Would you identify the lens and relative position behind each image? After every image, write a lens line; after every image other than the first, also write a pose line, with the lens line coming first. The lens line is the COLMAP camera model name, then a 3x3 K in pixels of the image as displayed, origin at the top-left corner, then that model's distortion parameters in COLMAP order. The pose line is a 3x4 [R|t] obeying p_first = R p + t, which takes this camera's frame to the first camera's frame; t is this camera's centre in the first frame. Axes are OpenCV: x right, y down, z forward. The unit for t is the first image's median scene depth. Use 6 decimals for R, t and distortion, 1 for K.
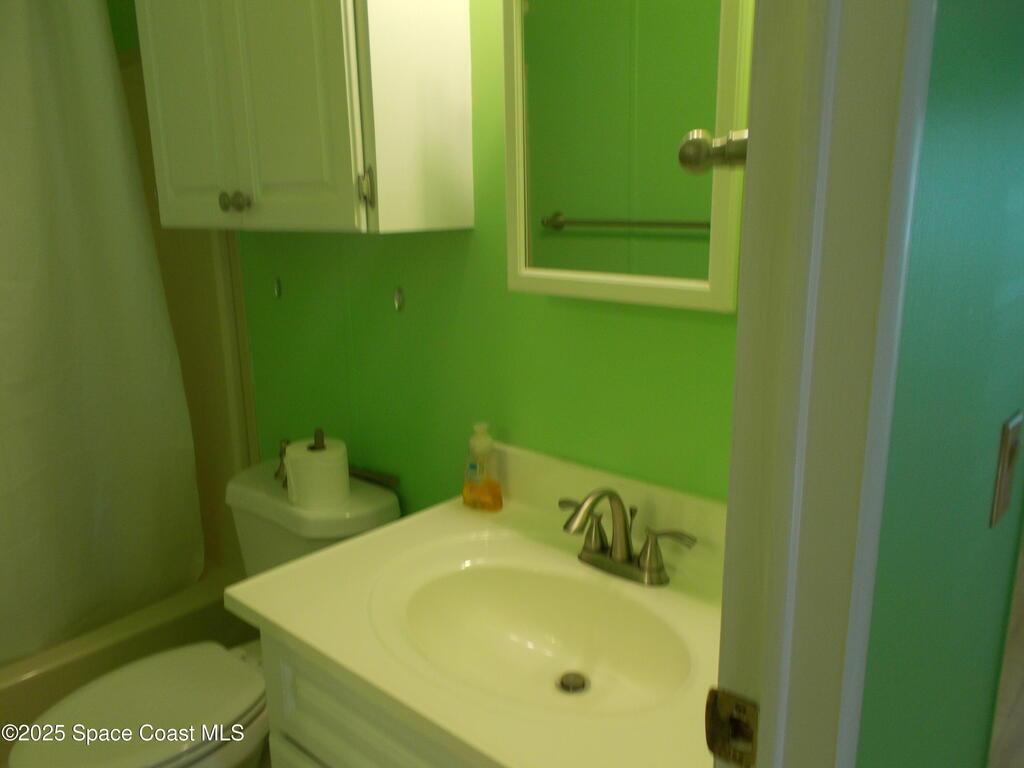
lens RADIAL K [[787.1, 0, 511.4], [0, 787.1, 385.0], [0, 0, 1]] dist [0.009829, -0.008372]
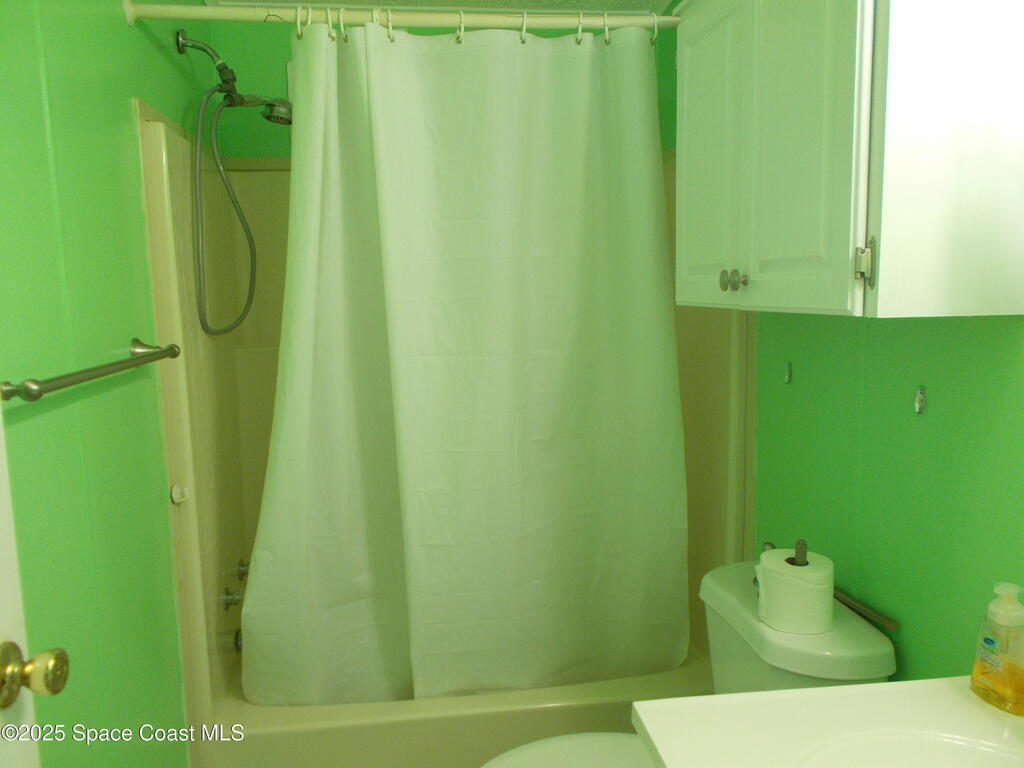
lens RADIAL K [[787.1, 0, 510.0], [0, 787.1, 382.3], [0, 0, 1]] dist [0.009829, -0.008372]
pose [[0.752713, 0.083139, -0.653078, 0.067273], [-0.146978, 0.988178, -0.043603, -0.032010], [0.641732, 0.128808, 0.756034, 0.132928]]
